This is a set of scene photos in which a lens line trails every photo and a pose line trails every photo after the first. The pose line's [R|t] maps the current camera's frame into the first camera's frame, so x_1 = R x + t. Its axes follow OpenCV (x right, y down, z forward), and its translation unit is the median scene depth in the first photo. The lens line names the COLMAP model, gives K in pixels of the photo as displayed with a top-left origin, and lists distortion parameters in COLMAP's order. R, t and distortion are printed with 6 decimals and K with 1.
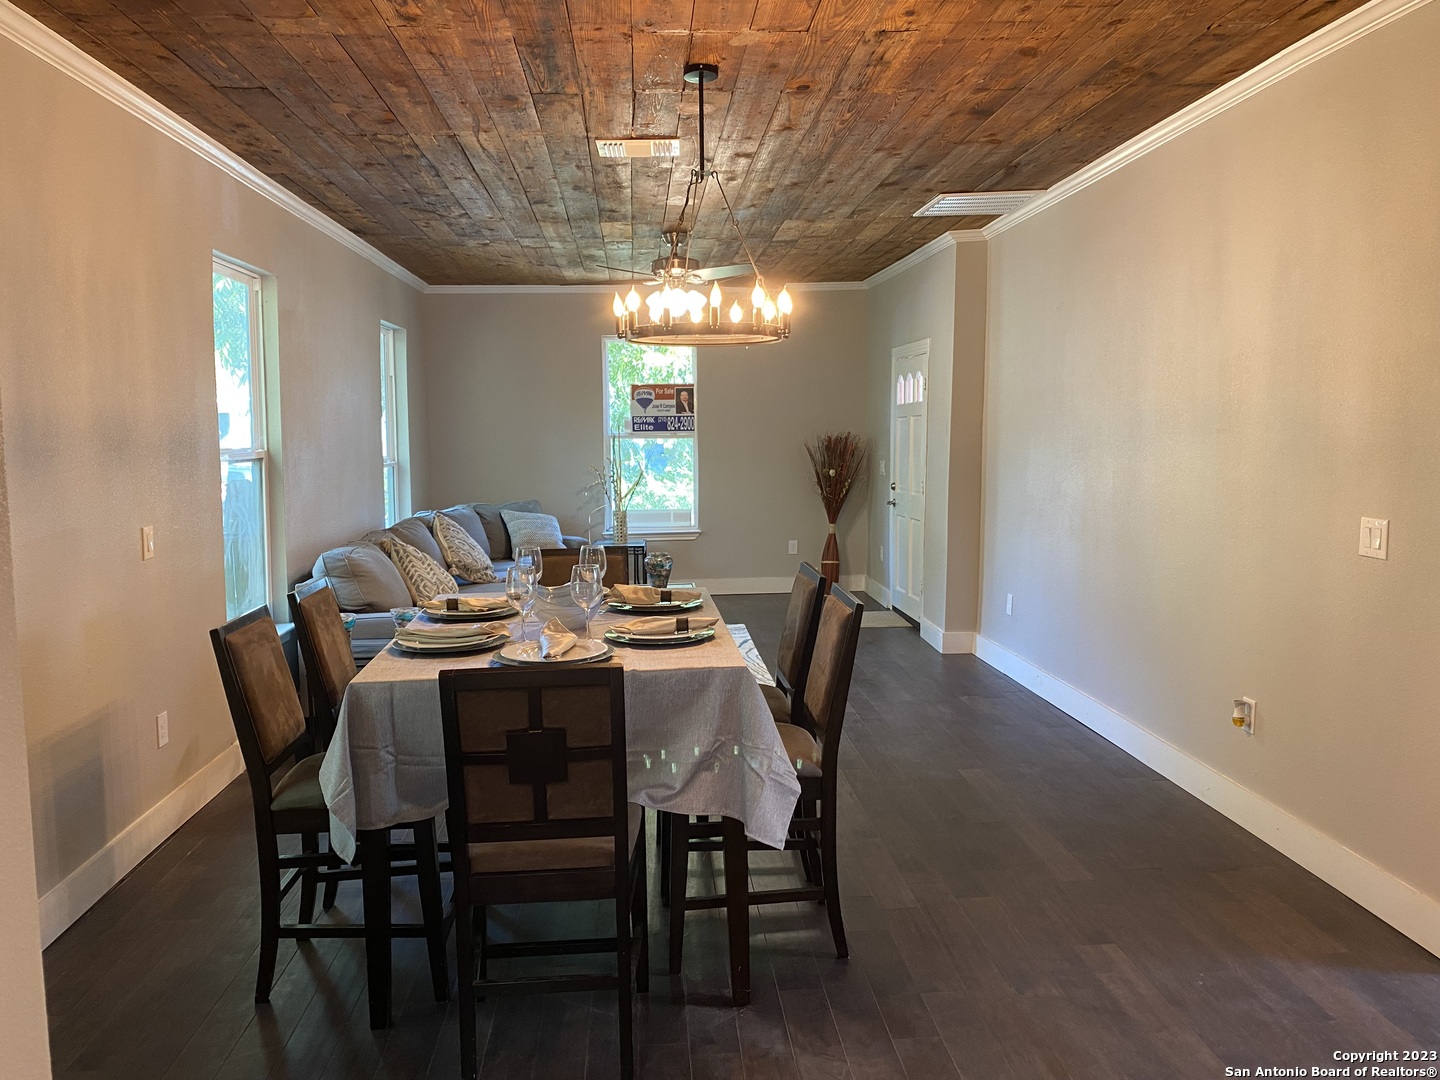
lens RADIAL K [[1103.9, 0, 711.9], [0, 1103.9, 531.0], [0, 0, 1]] dist [0.013803, -0.004302]
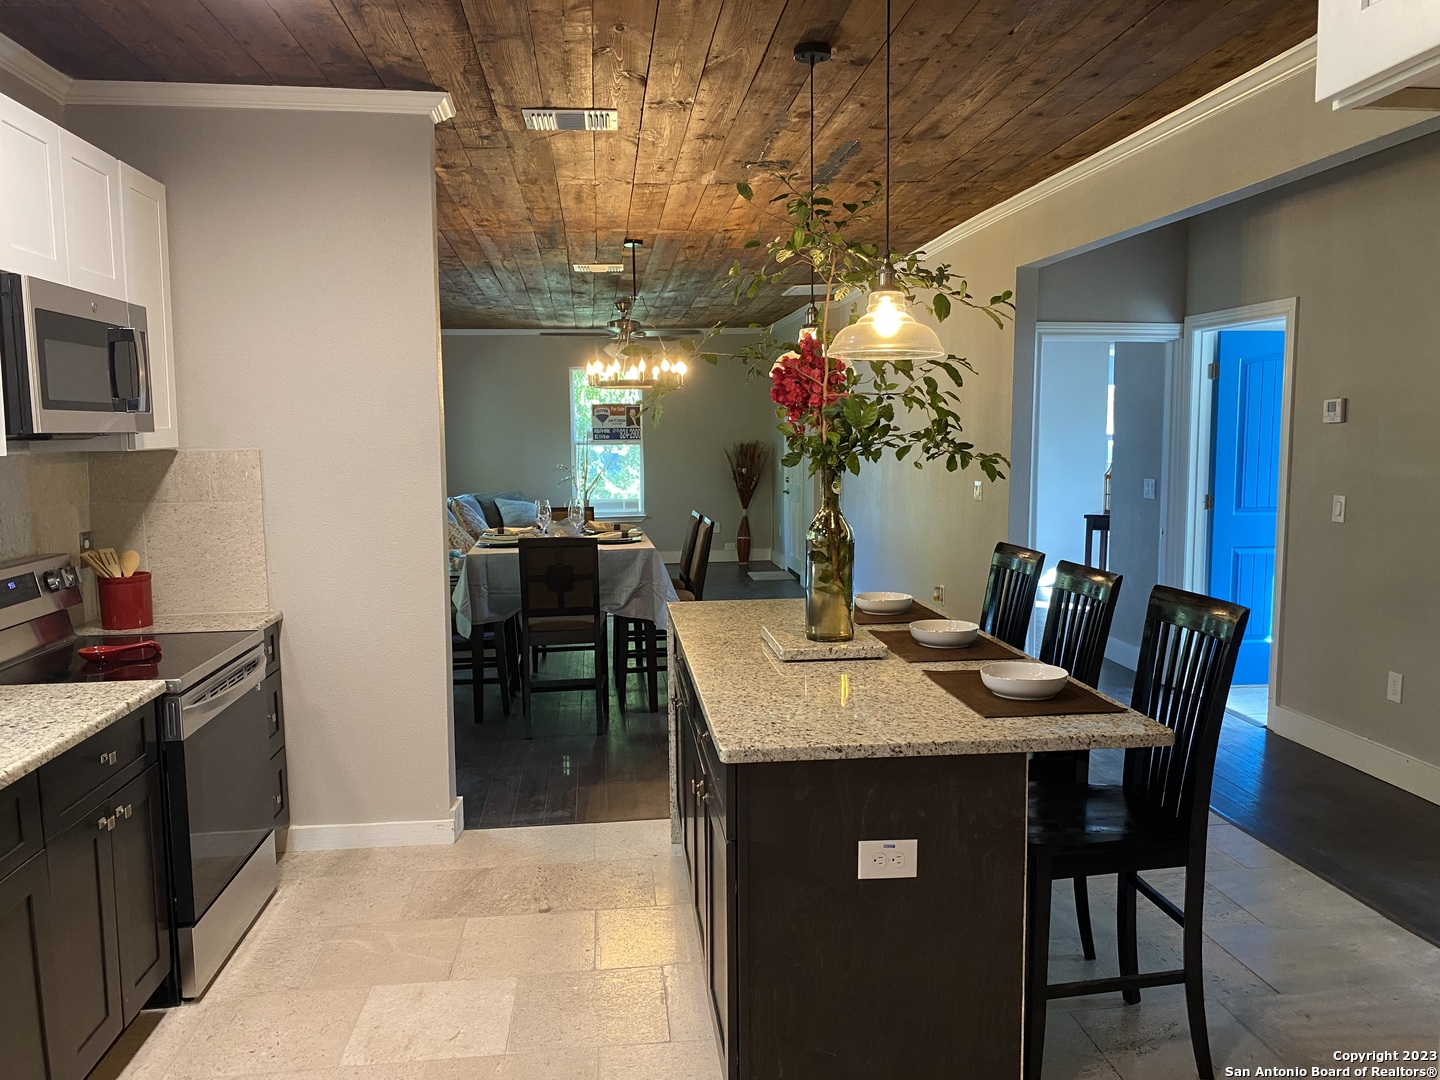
lens RADIAL K [[1103.9, 0, 728.3], [0, 1103.9, 554.9], [0, 0, 1]] dist [0.013803, -0.004302]
pose [[0.998518, -0.007796, 0.053853, 0.018271], [0.007168, 0.999904, 0.011856, 0.035179], [-0.053941, -0.011453, 0.998478, -0.351409]]
